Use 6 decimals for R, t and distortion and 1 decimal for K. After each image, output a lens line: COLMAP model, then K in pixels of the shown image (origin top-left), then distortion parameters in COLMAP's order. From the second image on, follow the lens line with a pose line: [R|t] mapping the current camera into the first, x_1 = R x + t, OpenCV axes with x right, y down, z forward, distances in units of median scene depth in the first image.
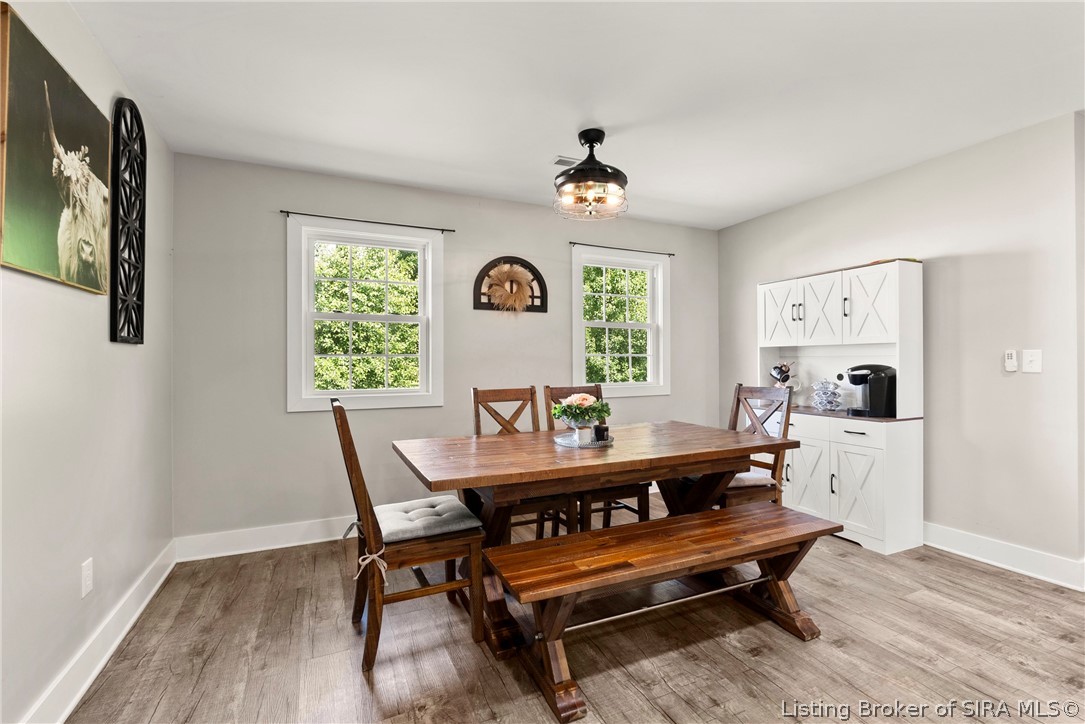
lens RADIAL K [[483.1, 0, 539.4], [0, 483.1, 361.8], [0, 0, 1]] dist [-0.005686, -0.000673]
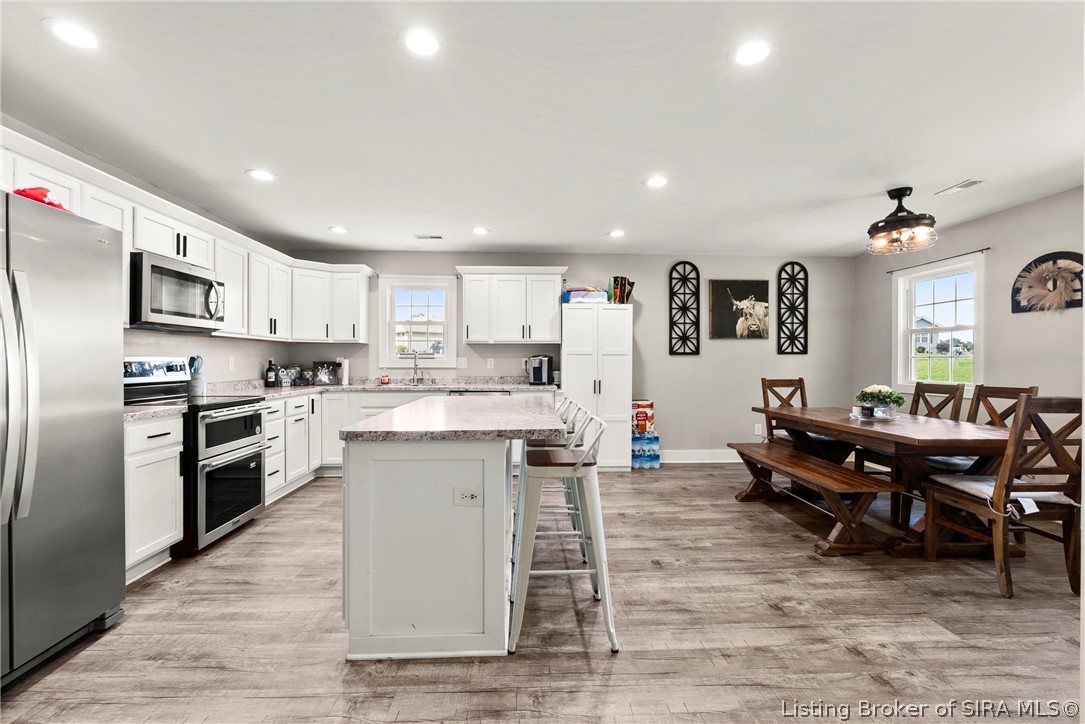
lens RADIAL K [[483.1, 0, 543.4], [0, 483.1, 363.0], [0, 0, 1]] dist [-0.005686, -0.000673]
pose [[-0.374371, 0.007139, -0.927251, 2.067414], [-0.000088, 0.999970, 0.007734, -0.011589], [0.927279, 0.002977, -0.374360, 0.718627]]
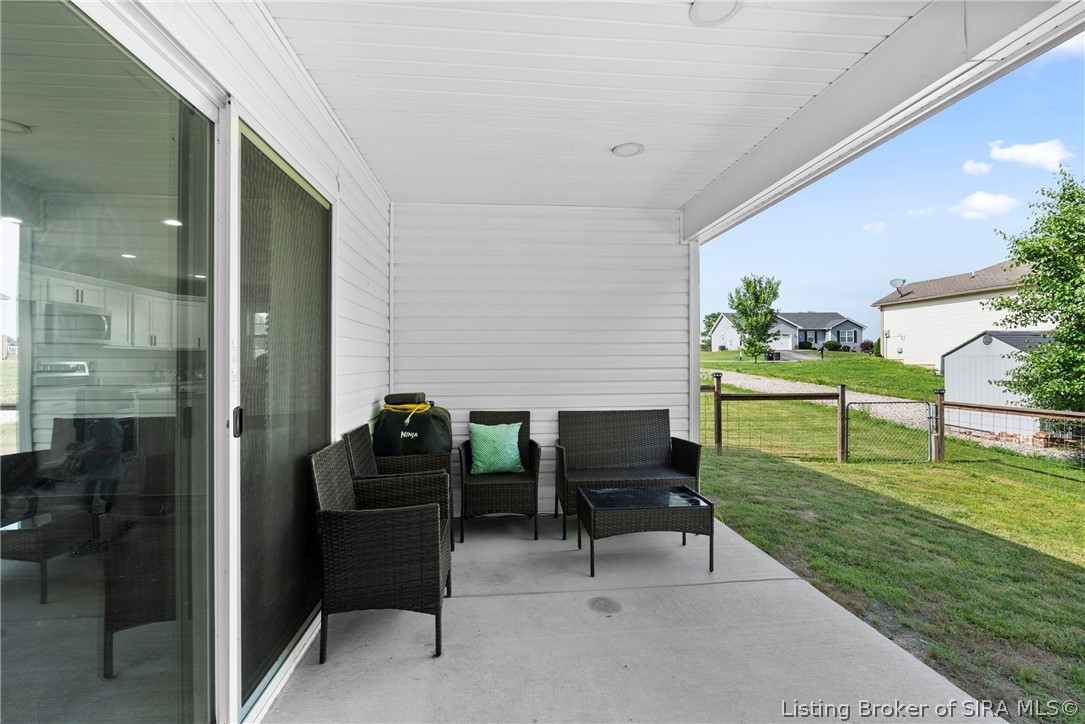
lens RADIAL K [[483.1, 0, 546.4], [0, 483.1, 357.5], [0, 0, 1]] dist [-0.005686, -0.000673]
pose [[-0.322598, -0.001166, -0.946535, 2.719084], [0.005690, 0.999979, -0.003172, -0.017594], [0.946519, -0.006409, -0.322584, 2.297635]]
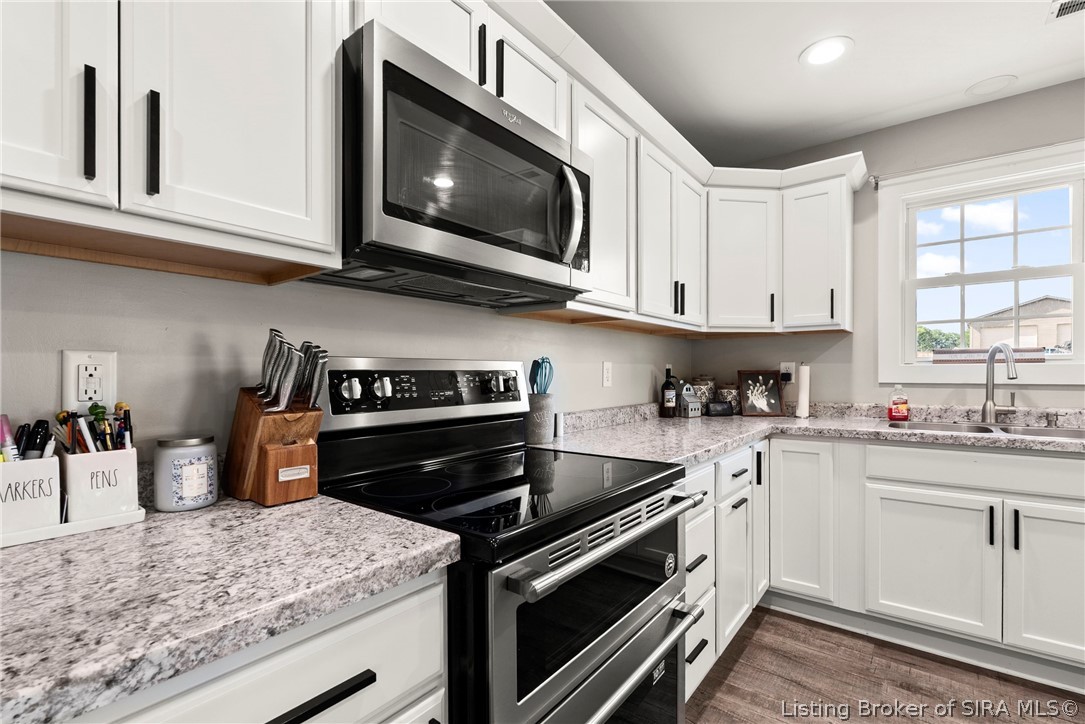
lens RADIAL K [[483.1, 0, 552.8], [0, 483.1, 370.2], [0, 0, 1]] dist [-0.005686, -0.000673]
pose [[-0.880778, 0.005696, -0.473495, 1.293623], [0.006947, 0.999975, -0.000892, -0.003095], [0.473478, -0.004075, -0.880796, -0.370072]]
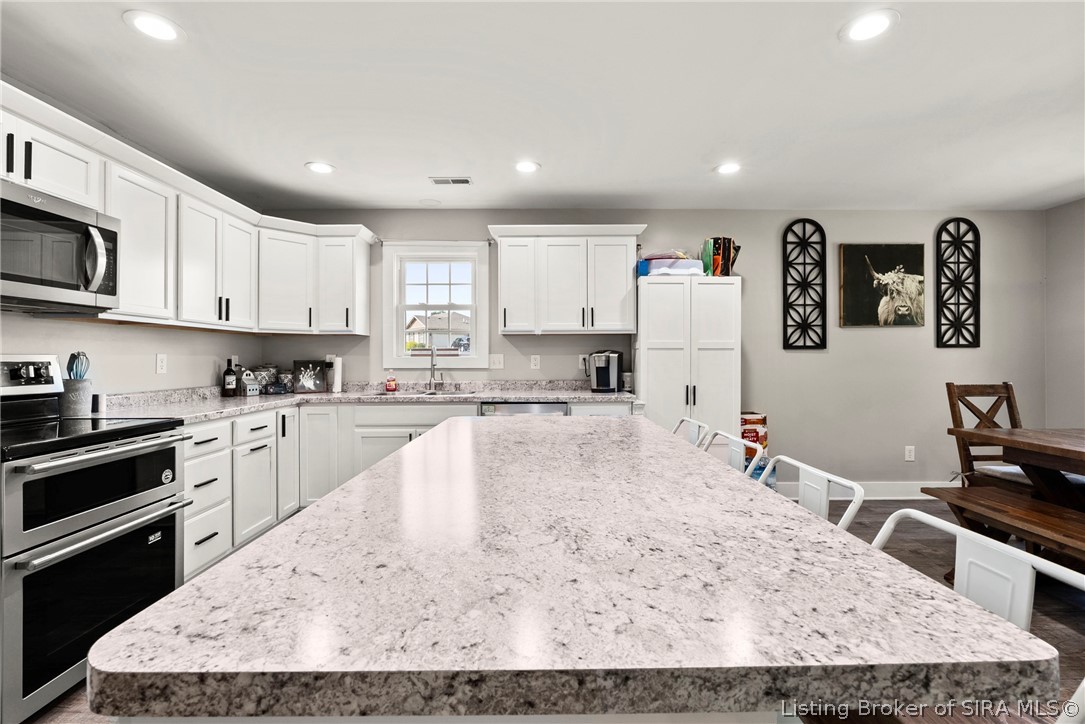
lens RADIAL K [[483.1, 0, 546.7], [0, 483.1, 355.5], [0, 0, 1]] dist [-0.005686, -0.000673]
pose [[-0.406146, -0.000644, -0.913808, 1.482827], [0.003992, 0.999989, -0.002479, -0.009908], [0.913800, -0.004655, -0.406139, 0.298082]]
